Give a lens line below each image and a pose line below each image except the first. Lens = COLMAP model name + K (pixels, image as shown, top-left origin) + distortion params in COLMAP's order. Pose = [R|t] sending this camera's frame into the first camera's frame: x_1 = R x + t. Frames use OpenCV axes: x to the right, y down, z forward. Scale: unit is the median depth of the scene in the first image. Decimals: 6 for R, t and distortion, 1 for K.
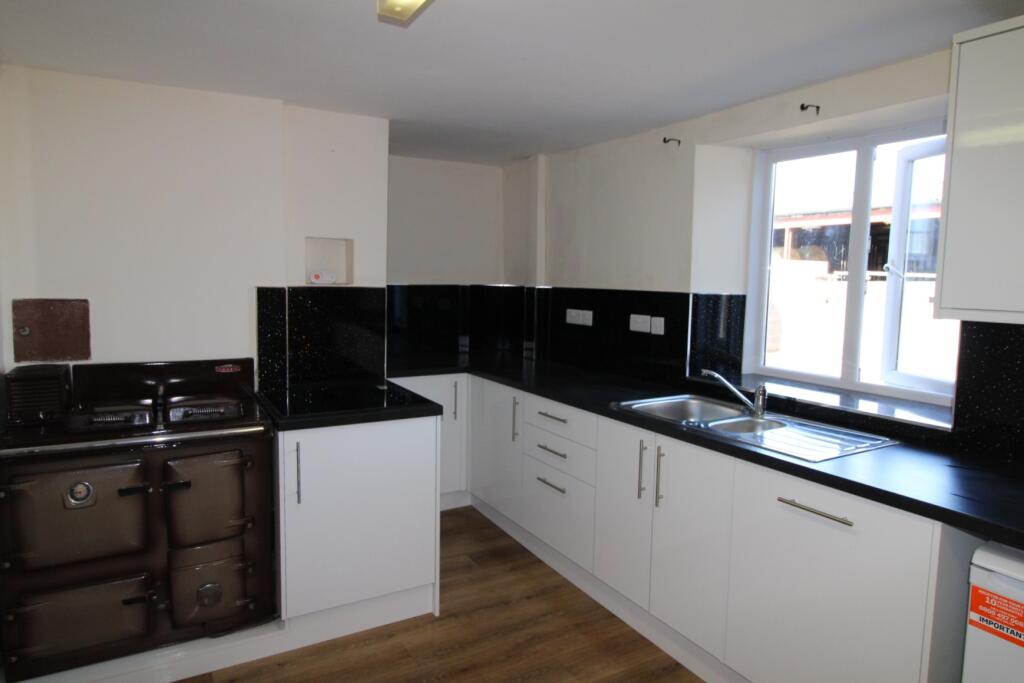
lens RADIAL K [[620.5, 0, 512.0], [0, 620.5, 341.5], [0, 0, 1]] dist [0.004563, 0.000694]
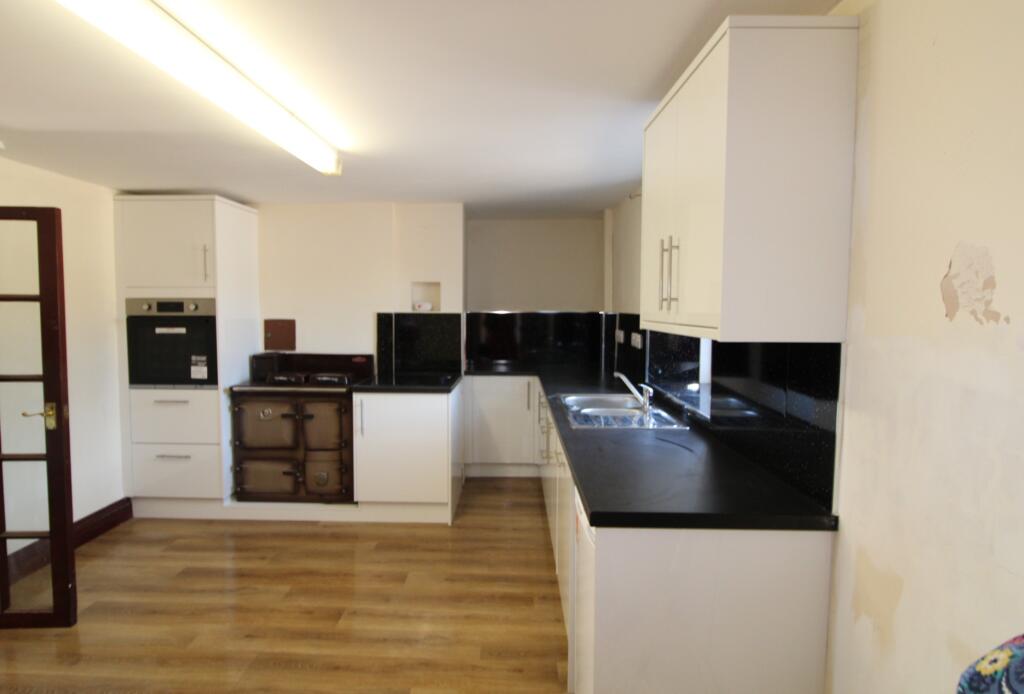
lens RADIAL K [[585.4, 0, 512.0], [0, 585.4, 347.0], [0, 0, 1]] dist [-0.000953, -0.000052]
pose [[0.858525, 0.024783, -0.512172, 0.815906], [-0.044245, 0.998686, -0.025841, 0.034358], [0.510859, 0.044846, 0.858494, -0.203958]]
